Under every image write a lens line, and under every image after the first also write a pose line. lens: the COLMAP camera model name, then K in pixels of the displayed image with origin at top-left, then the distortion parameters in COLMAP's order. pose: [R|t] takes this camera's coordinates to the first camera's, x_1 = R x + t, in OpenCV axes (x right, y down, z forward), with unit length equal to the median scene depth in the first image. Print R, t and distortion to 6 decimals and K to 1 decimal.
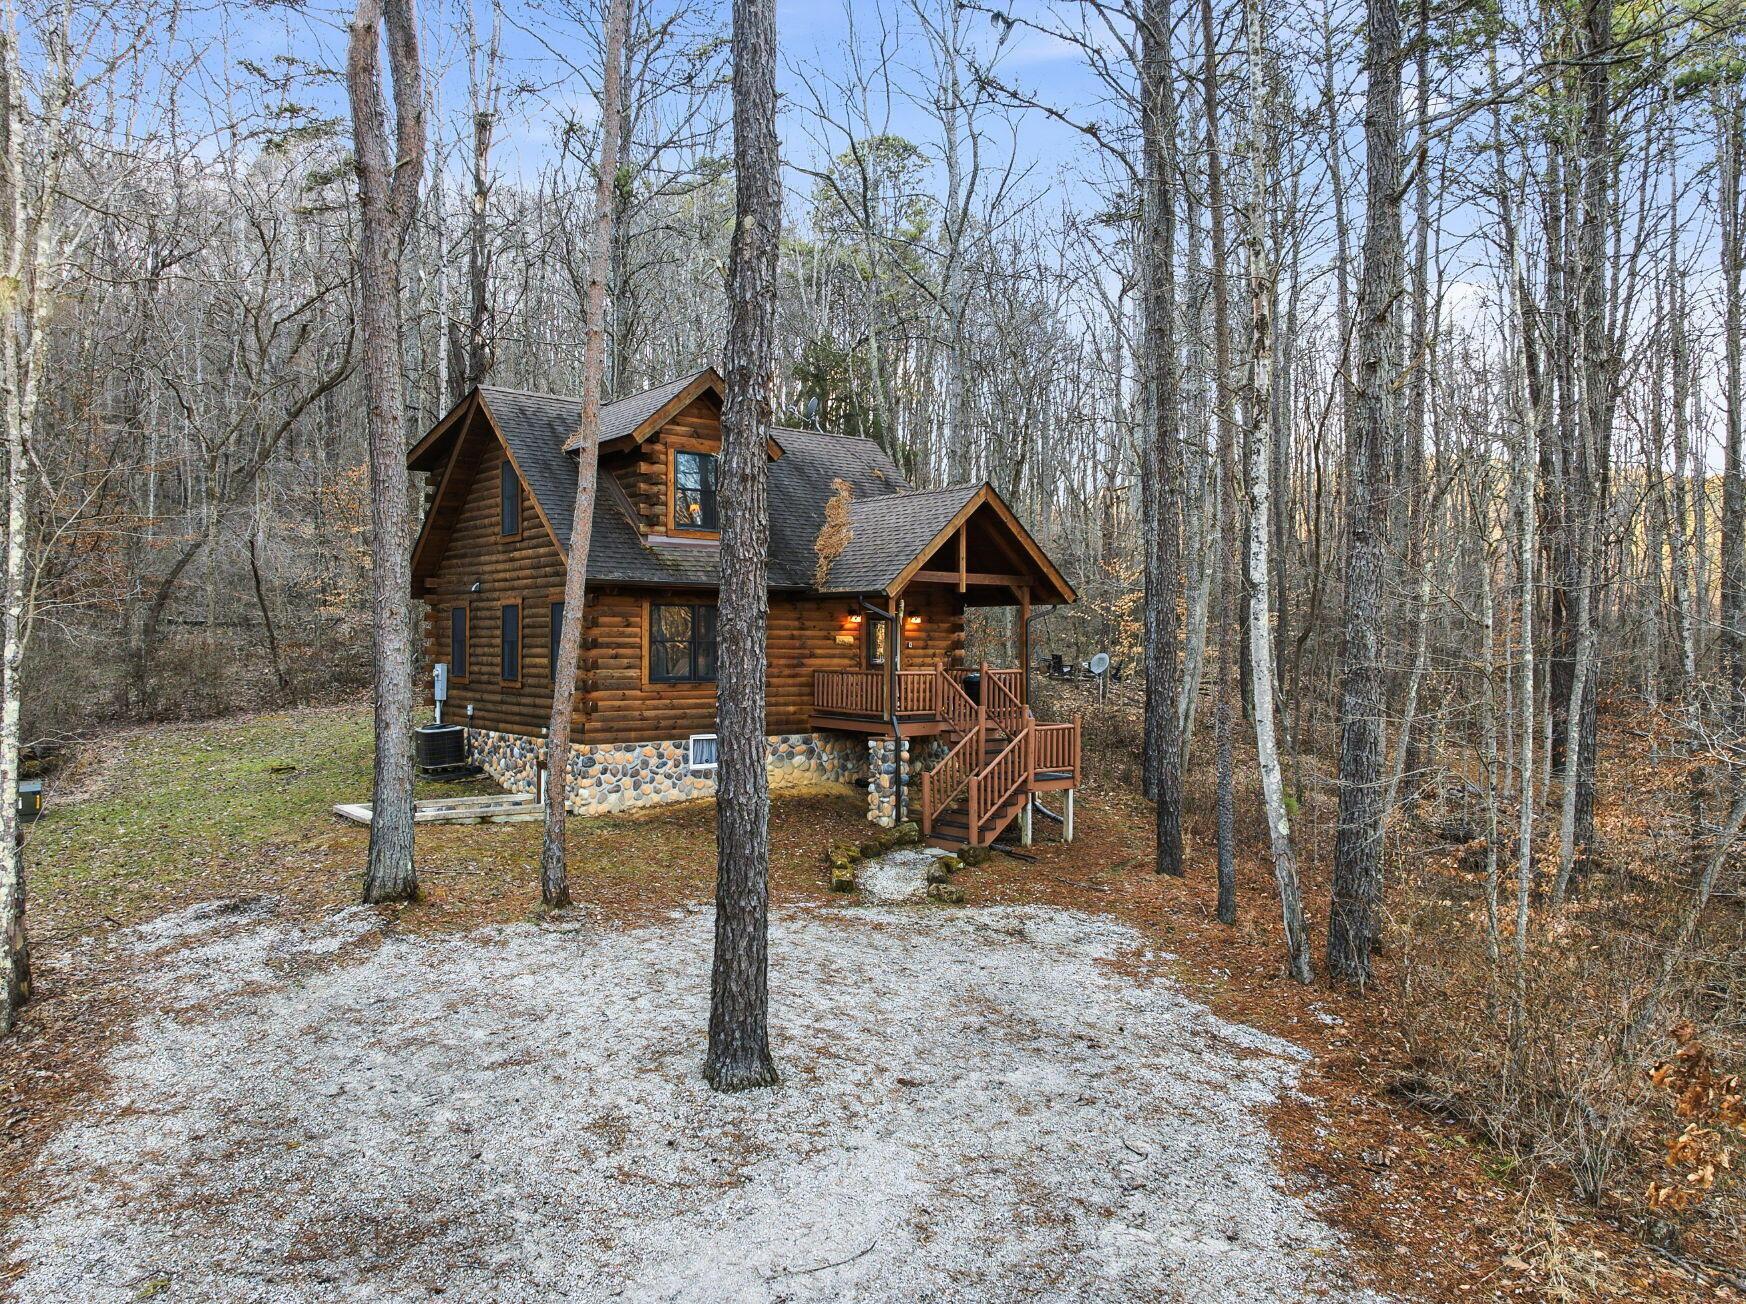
lens RADIAL K [[1259.8, 0, 883.9], [0, 1259.8, 646.0], [0, 0, 1]] dist [-0.039840, -0.019464]
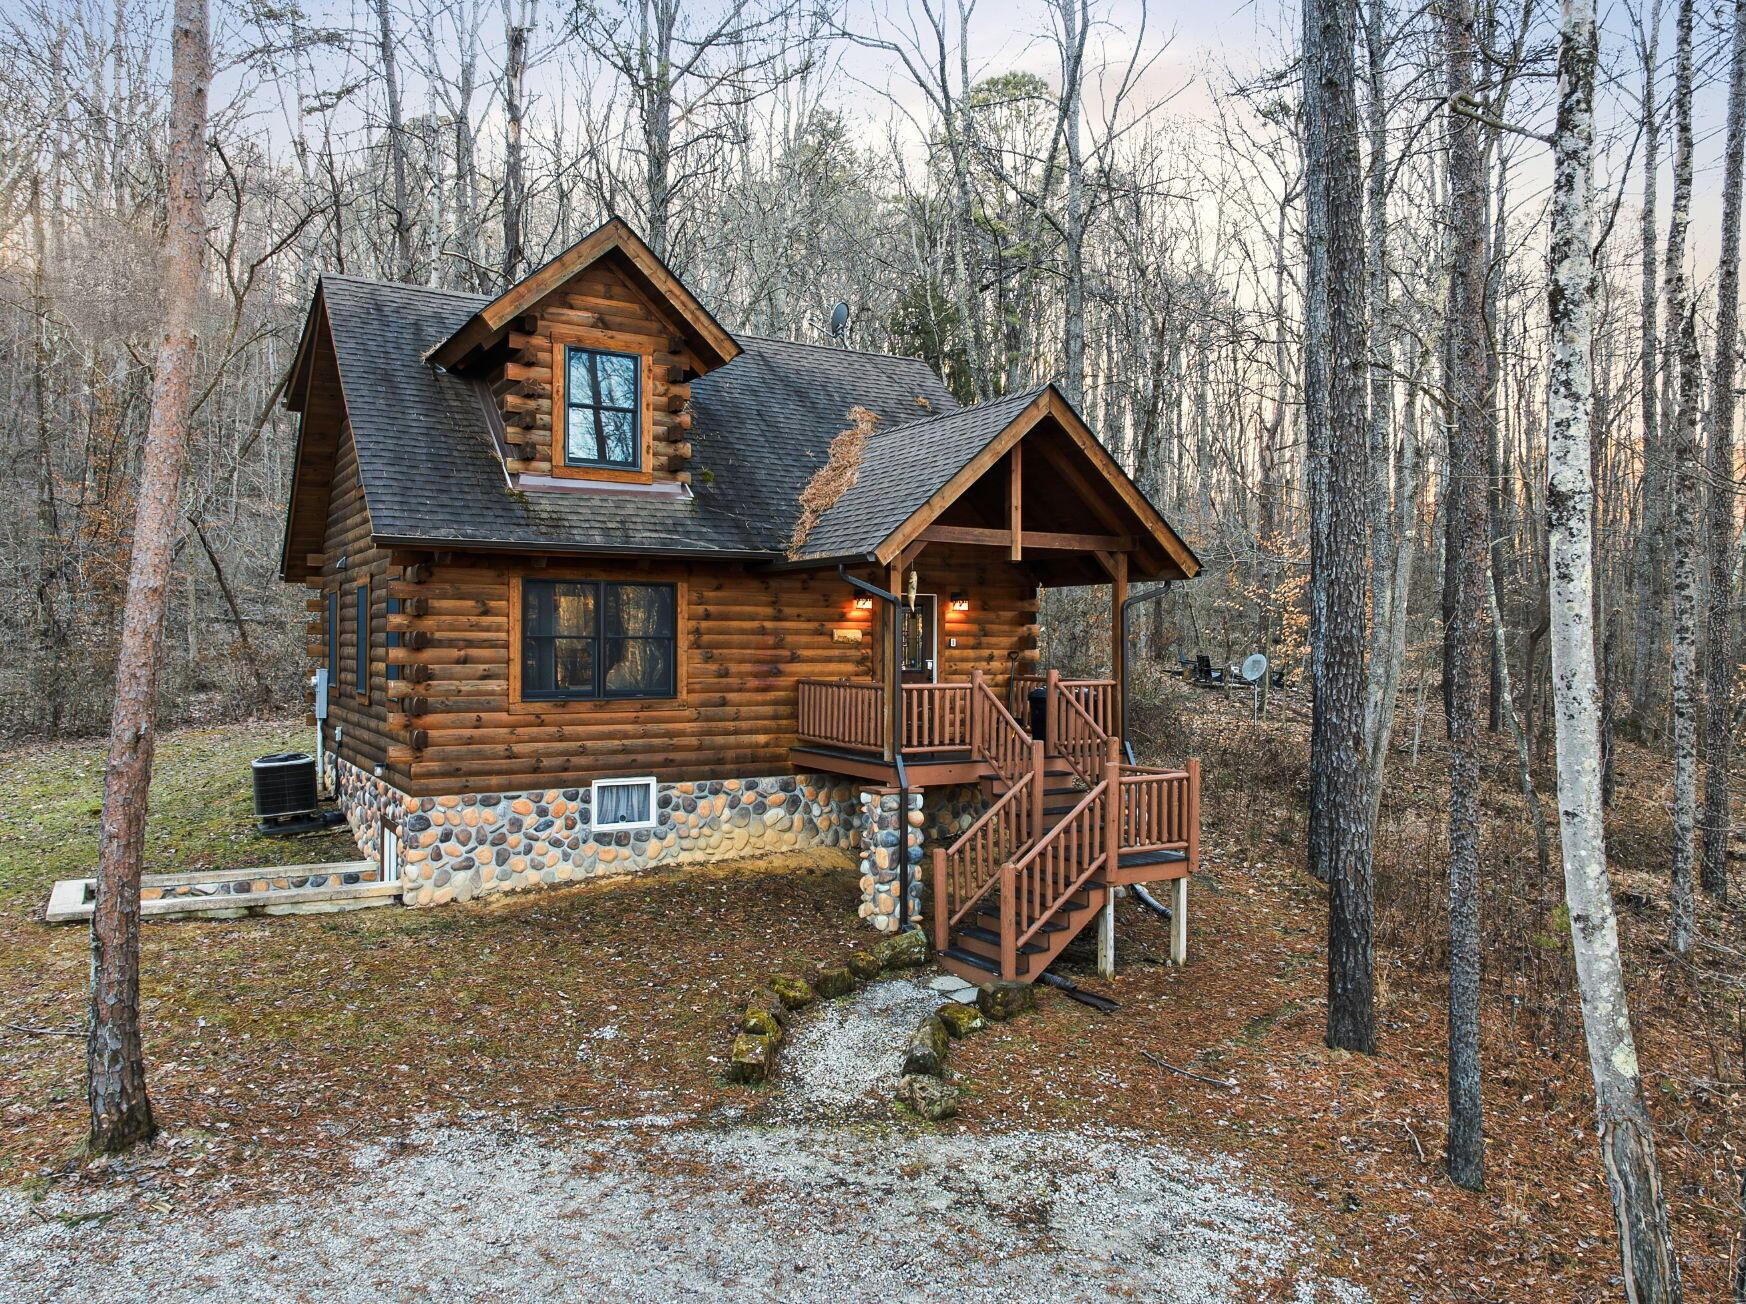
lens RADIAL K [[1259.8, 0, 880.4], [0, 1259.8, 644.8], [0, 0, 1]] dist [-0.039840, -0.019464]
pose [[0.991214, -0.001539, -0.132256, 0.082562], [0.001406, 0.999998, -0.001099, 0.001153], [0.132257, 0.000903, 0.991215, 0.372439]]
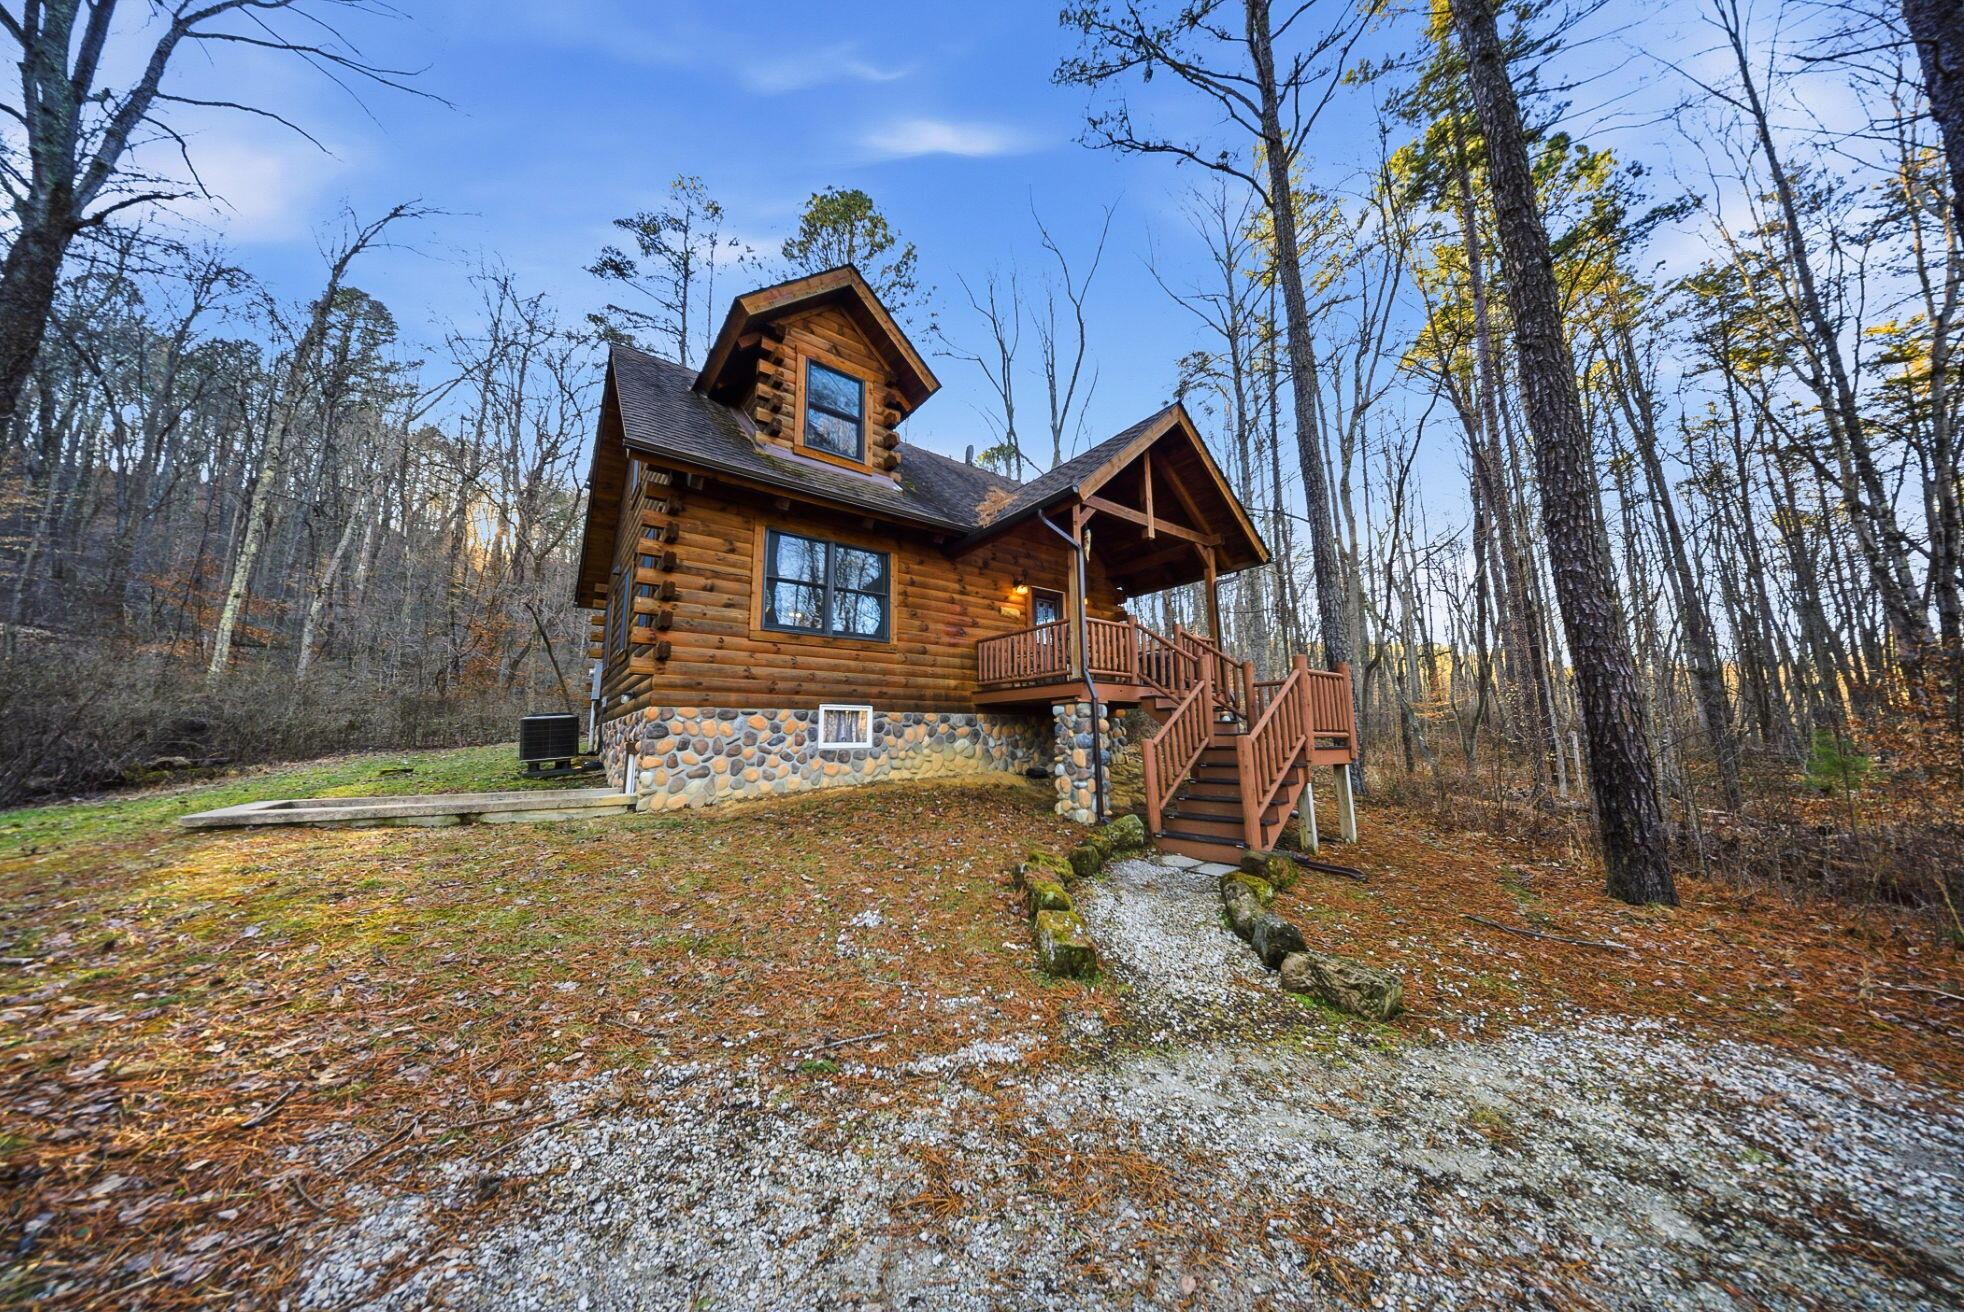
lens RADIAL K [[592.1, 0, 979.8], [0, 592.1, 651.1], [0, 0, 1]] dist [-0.001426, -0.001108]
pose [[0.999296, -0.022204, -0.030225, -0.044996], [0.017195, 0.987465, -0.156901, 0.097959], [0.033330, 0.156271, 0.987152, 0.646158]]
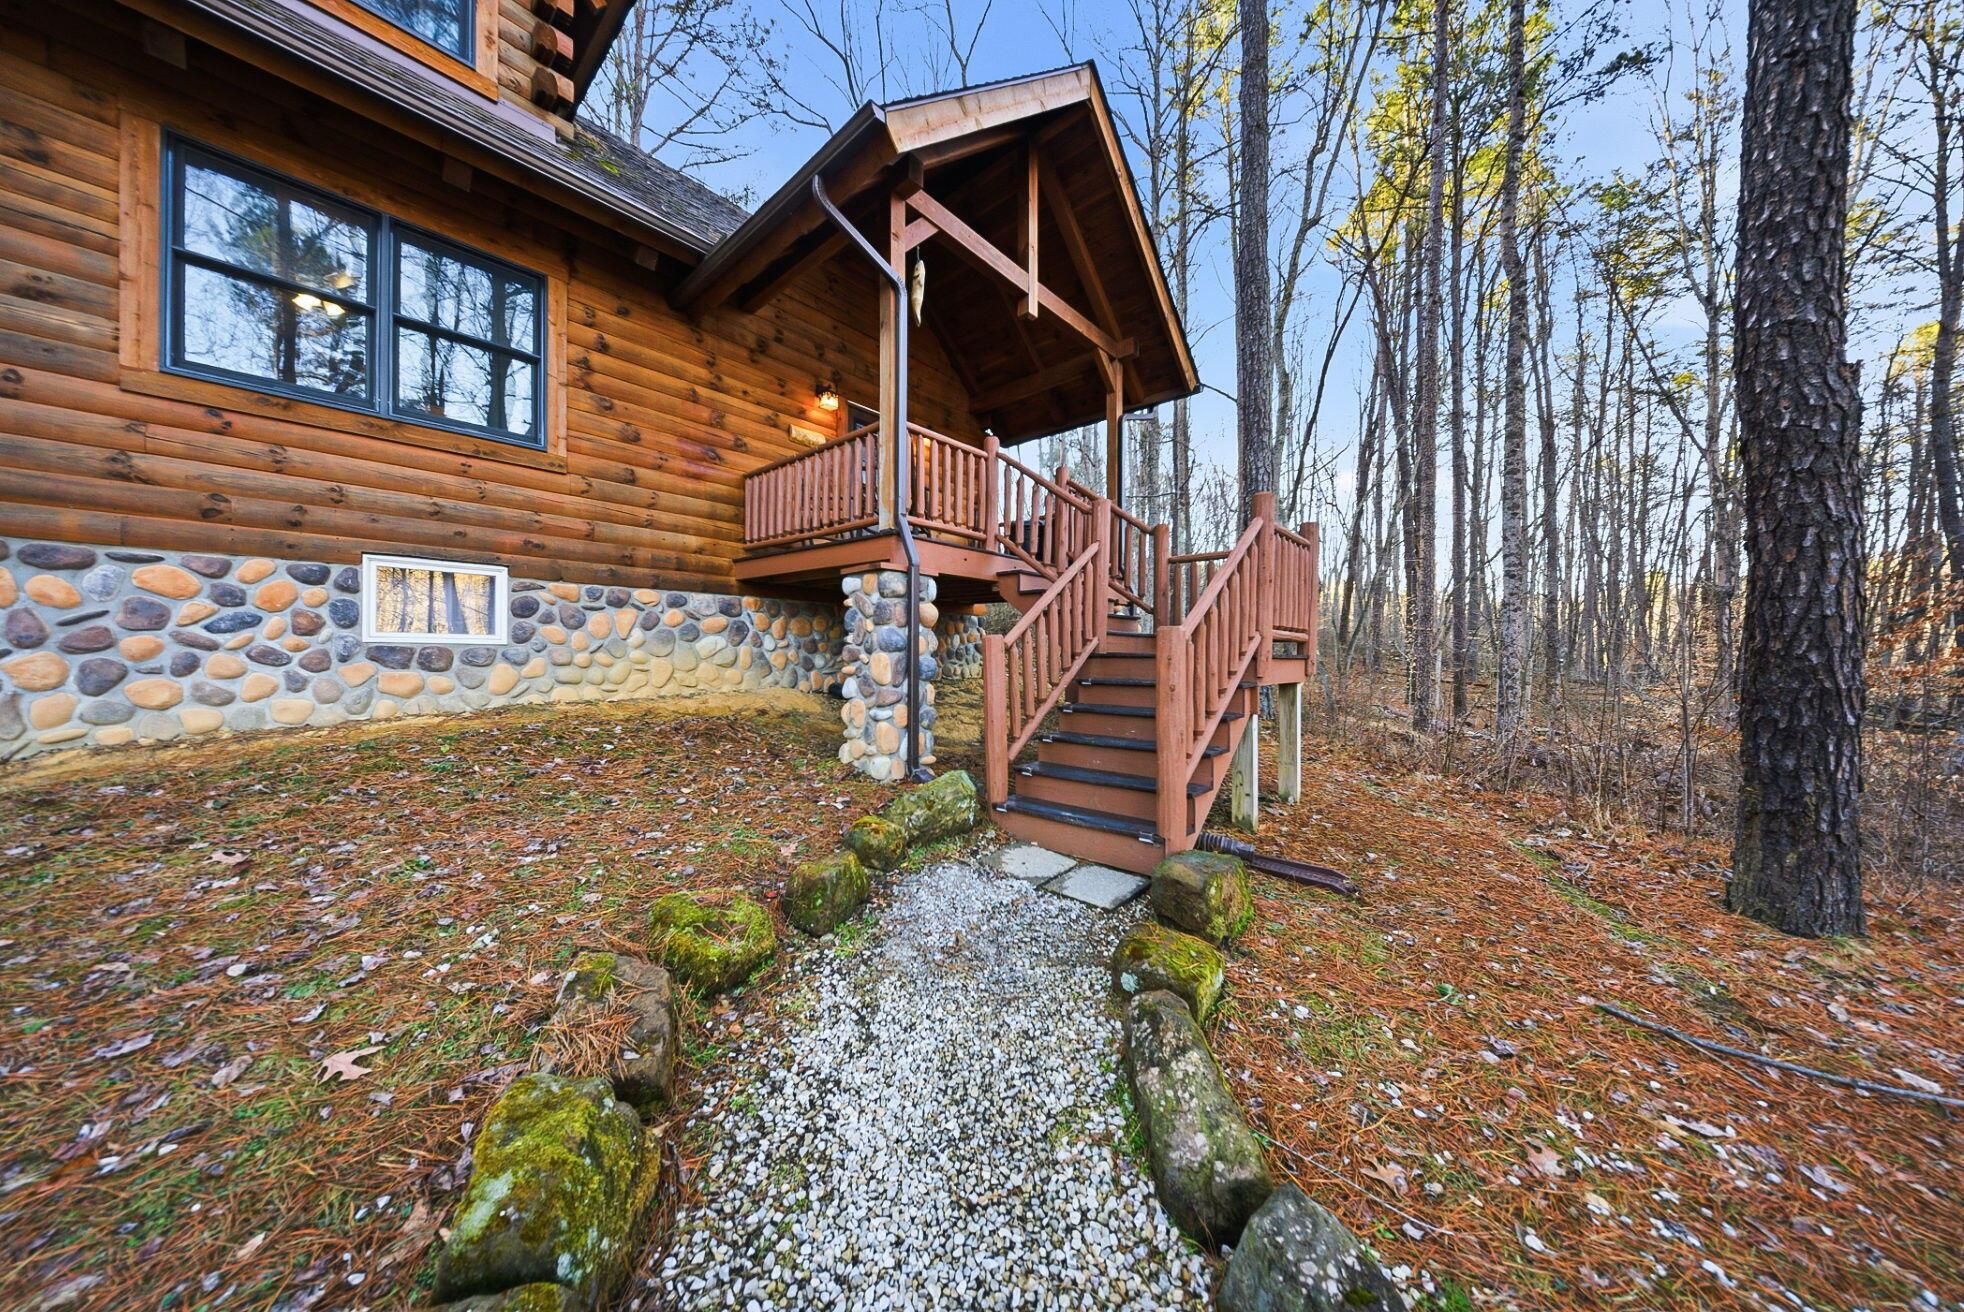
lens RADIAL K [[592.1, 0, 978.7], [0, 592.1, 675.9], [0, 0, 1]] dist [-0.001426, -0.001108]
pose [[0.985781, -0.002831, 0.168010, -0.000339], [-0.001825, 0.999619, 0.027553, 0.103375], [-0.168024, -0.027468, 0.985400, 0.797785]]
